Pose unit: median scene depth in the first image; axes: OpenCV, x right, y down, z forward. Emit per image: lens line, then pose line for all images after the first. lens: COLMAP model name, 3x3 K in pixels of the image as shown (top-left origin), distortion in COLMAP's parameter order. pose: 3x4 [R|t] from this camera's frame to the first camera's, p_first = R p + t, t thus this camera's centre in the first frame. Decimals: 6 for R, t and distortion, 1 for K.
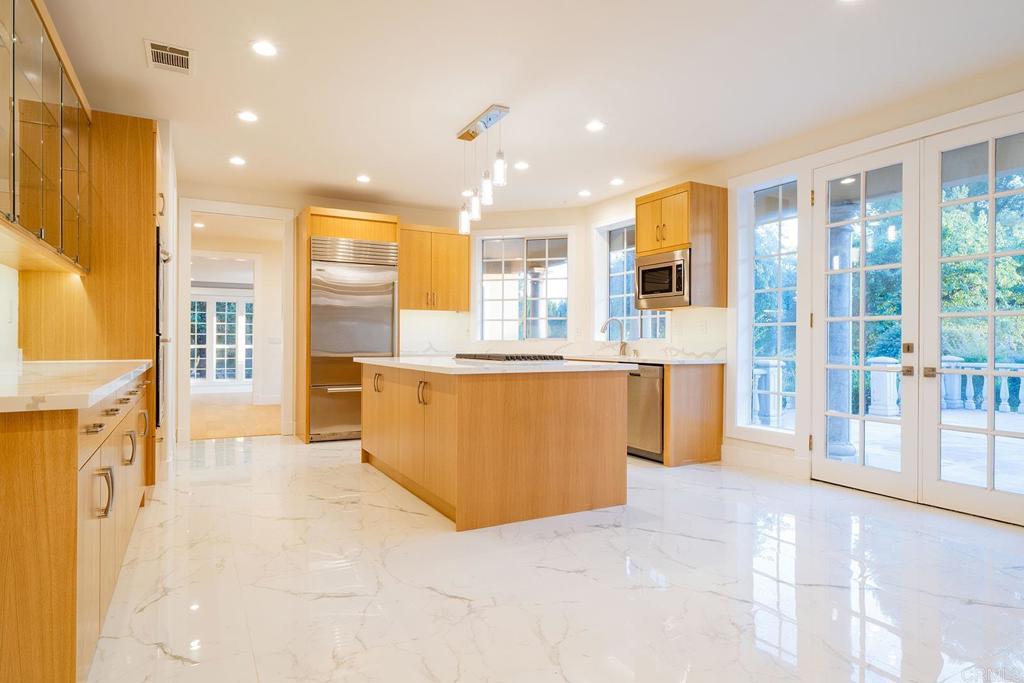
lens RADIAL K [[568.0, 0, 511.4], [0, 568.0, 341.0], [0, 0, 1]] dist [0.000908, -0.000357]
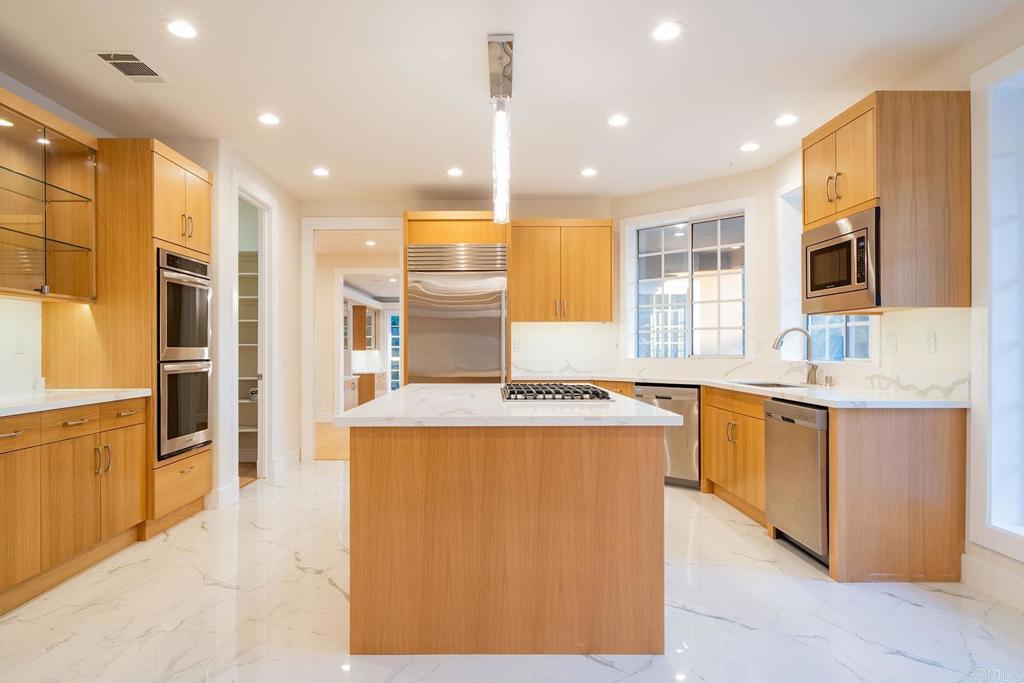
lens RADIAL K [[593.3, 0, 509.8], [0, 593.3, 346.4], [0, 0, 1]] dist [0.004039, 0.000683]
pose [[0.881054, -0.007381, -0.472958, 0.258633], [0.006729, 0.999973, -0.003071, -0.021771], [0.472968, -0.000477, 0.881080, 0.278779]]
